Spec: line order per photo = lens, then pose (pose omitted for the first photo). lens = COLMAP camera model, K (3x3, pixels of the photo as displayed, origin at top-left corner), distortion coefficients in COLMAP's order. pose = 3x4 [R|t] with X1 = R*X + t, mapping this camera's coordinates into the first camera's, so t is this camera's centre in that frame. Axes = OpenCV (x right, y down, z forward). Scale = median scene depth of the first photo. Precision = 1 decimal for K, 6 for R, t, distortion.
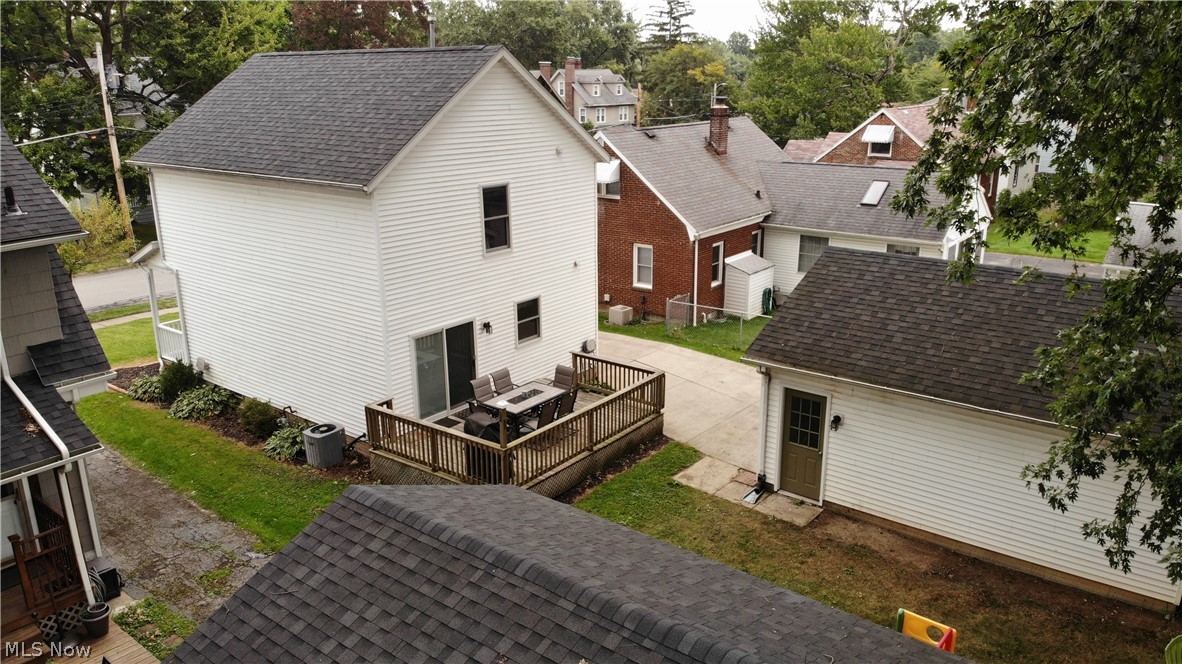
lens RADIAL K [[837.5, 0, 585.9], [0, 837.5, 334.5], [0, 0, 1]] dist [0.060446, -0.187455]
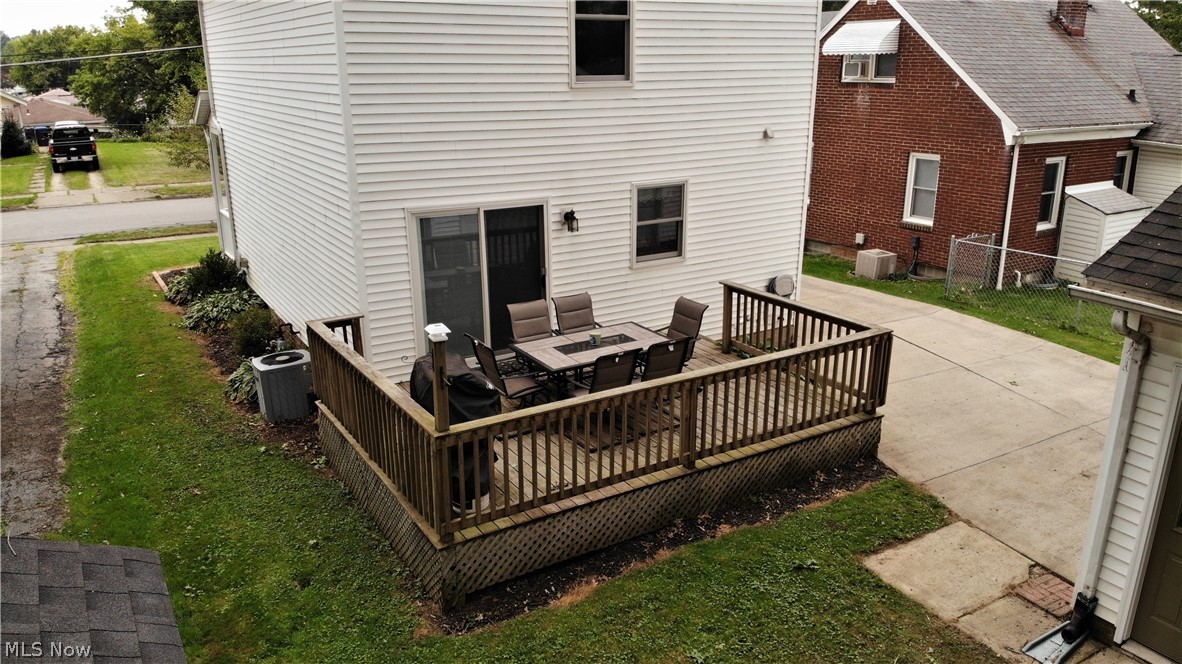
lens RADIAL K [[837.5, 0, 585.9], [0, 837.5, 334.5], [0, 0, 1]] dist [0.060446, -0.187455]
pose [[0.932251, 0.110758, -0.344444, 0.093405], [-0.105126, 0.993841, 0.035048, 0.047101], [0.346204, 0.003536, 0.938152, 0.471719]]
